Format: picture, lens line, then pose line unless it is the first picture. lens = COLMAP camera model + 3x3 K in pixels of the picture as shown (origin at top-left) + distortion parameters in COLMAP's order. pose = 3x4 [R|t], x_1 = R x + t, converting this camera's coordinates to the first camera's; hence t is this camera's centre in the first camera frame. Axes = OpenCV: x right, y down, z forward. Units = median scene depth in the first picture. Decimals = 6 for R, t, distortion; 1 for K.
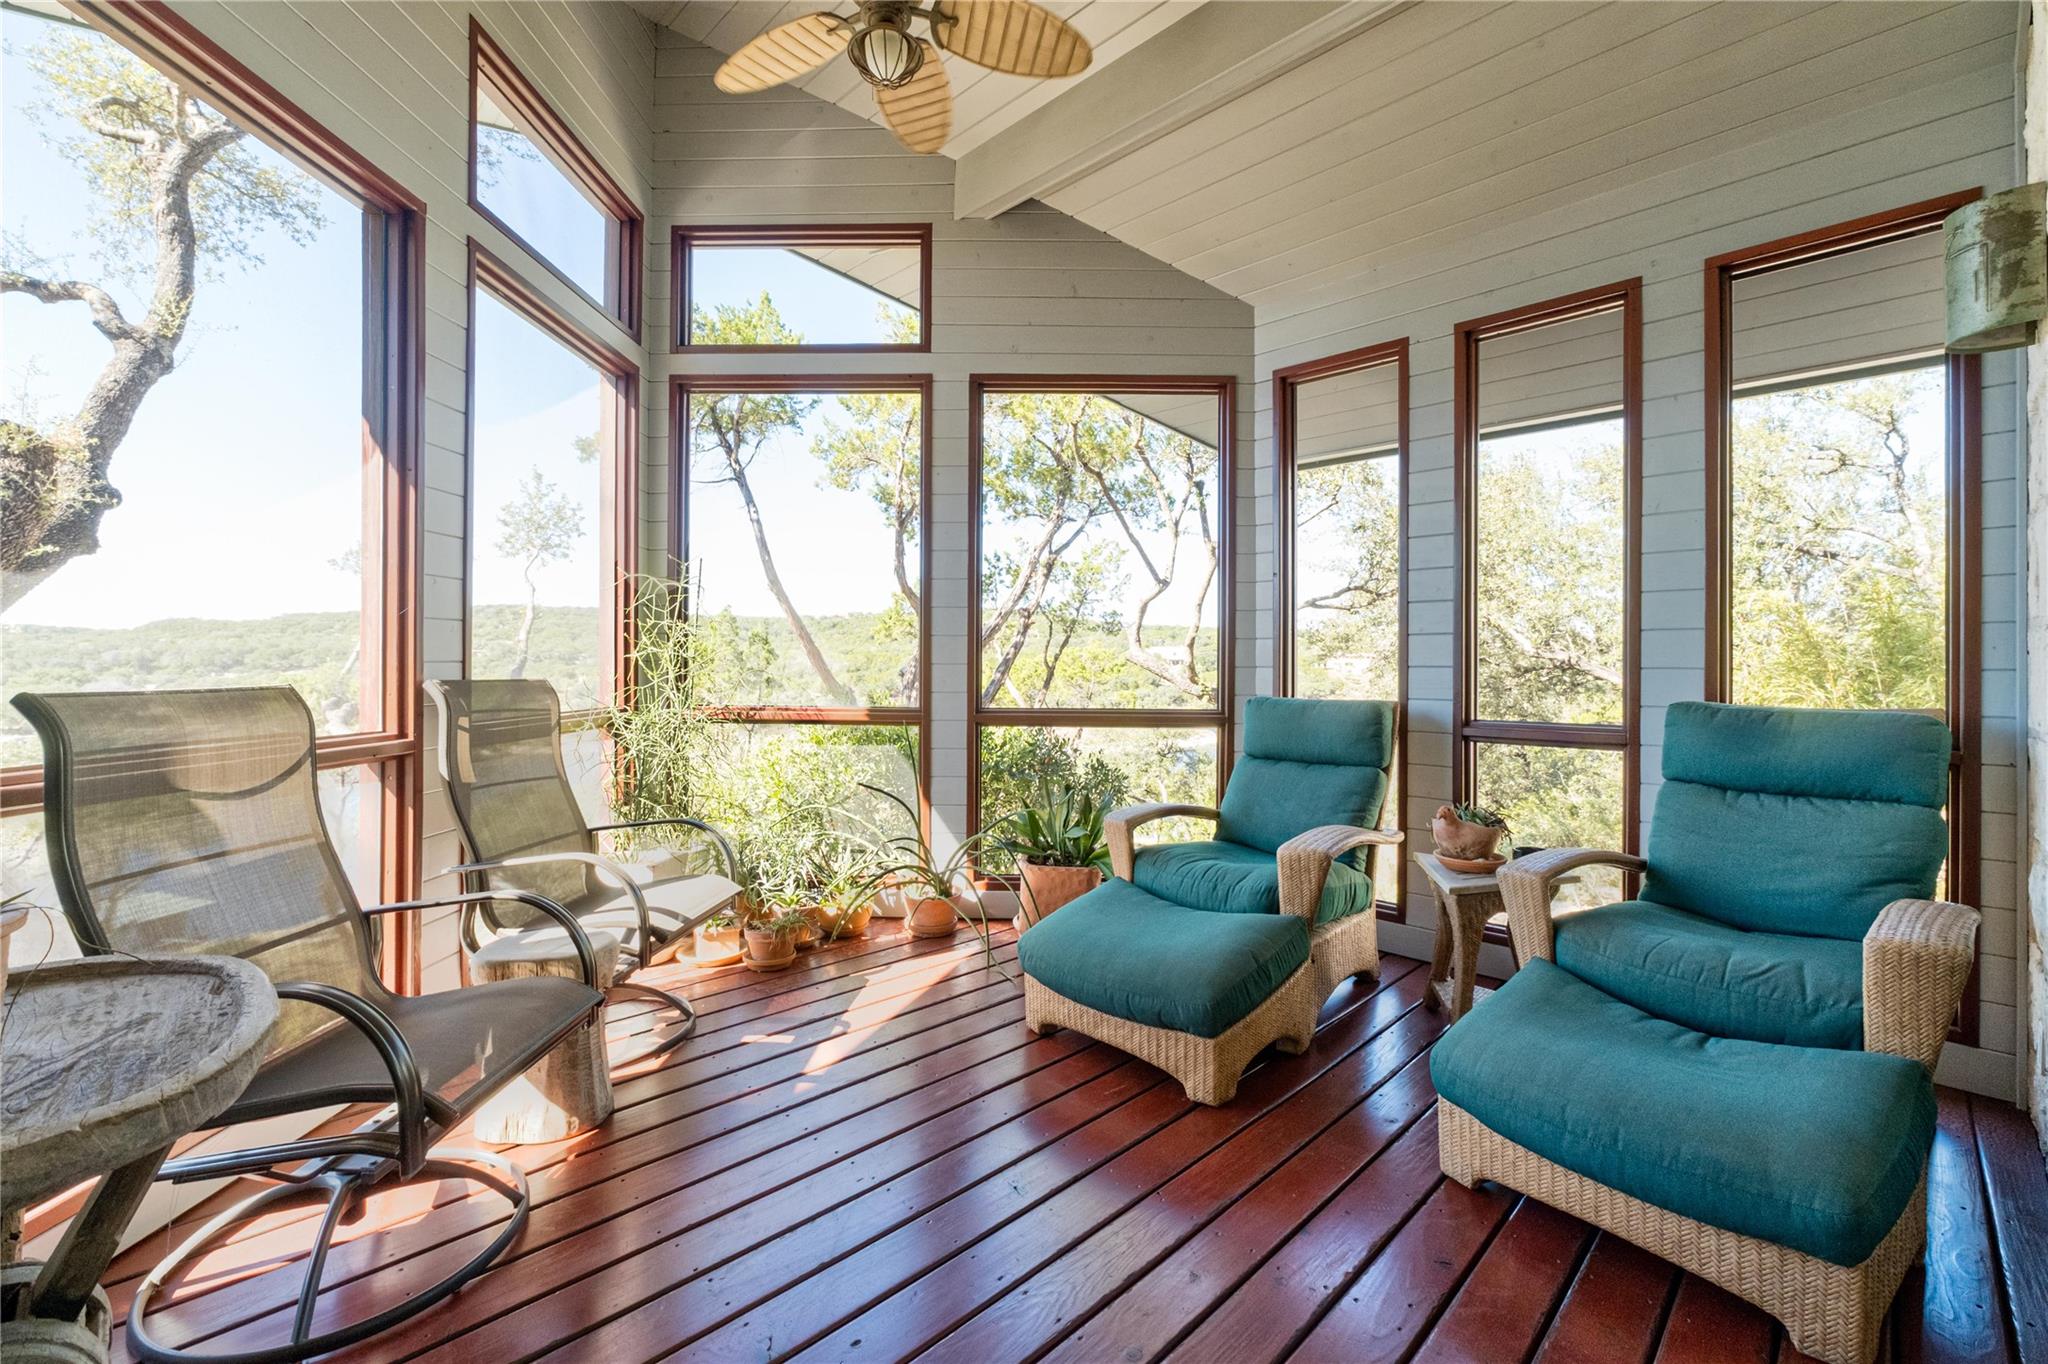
lens RADIAL K [[862.6, 0, 1019.7], [0, 862.6, 677.4], [0, 0, 1]] dist [-0.000837, -0.000350]
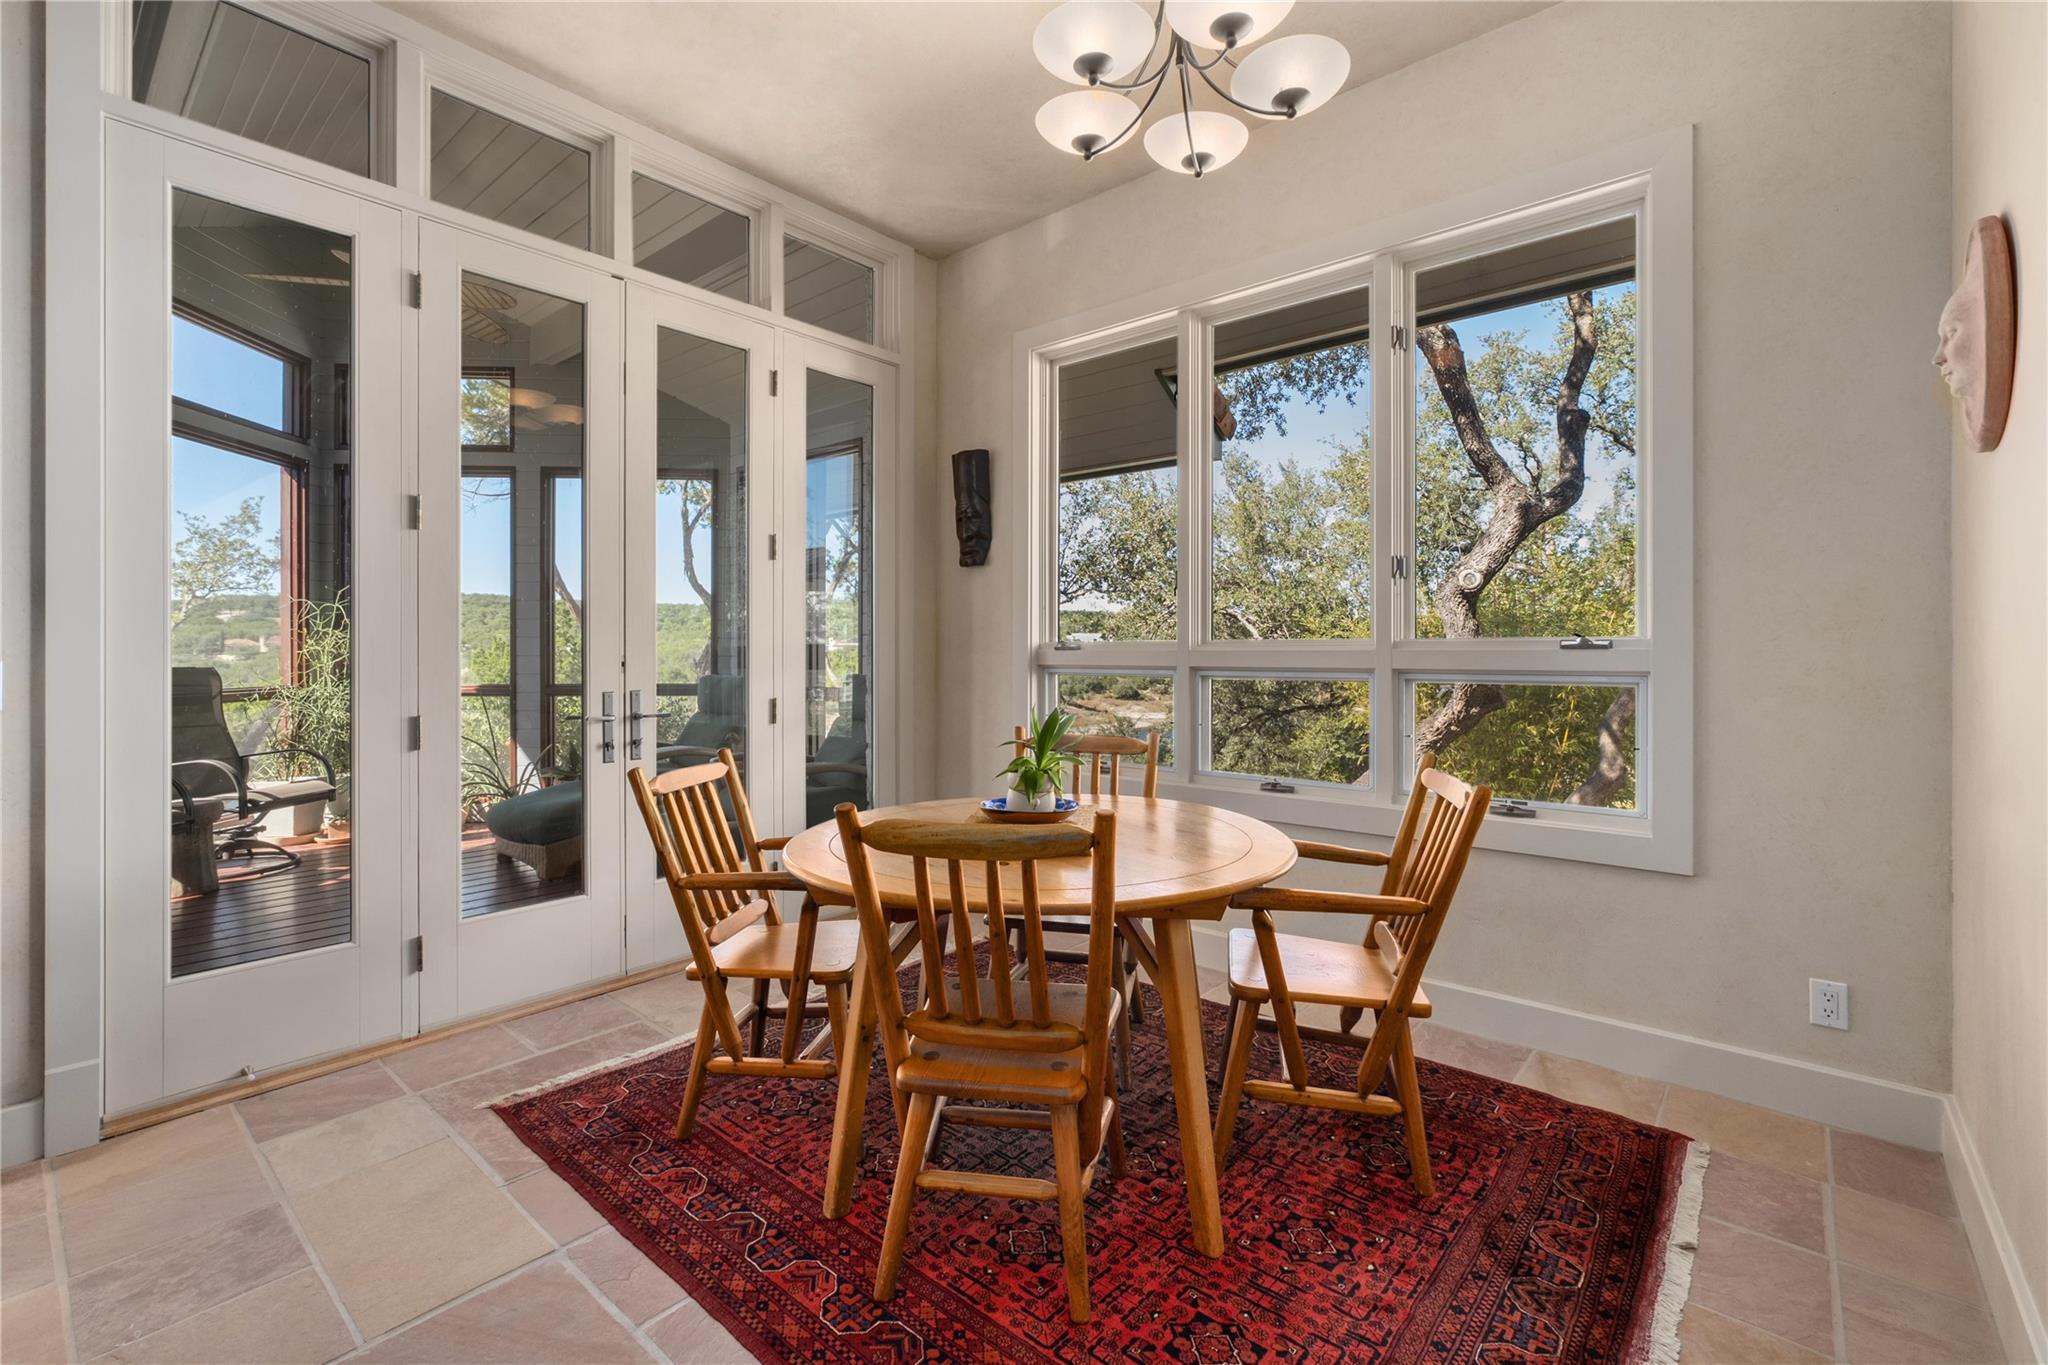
lens RADIAL K [[889.0, 0, 1028.2], [0, 889.0, 669.5], [0, 0, 1]] dist [-0.000423, -0.000034]
pose [[0.996525, -0.009653, 0.082735, 0.667778], [0.009321, 0.999947, 0.004398, 0.009078], [-0.082773, -0.003612, 0.996562, -0.640100]]
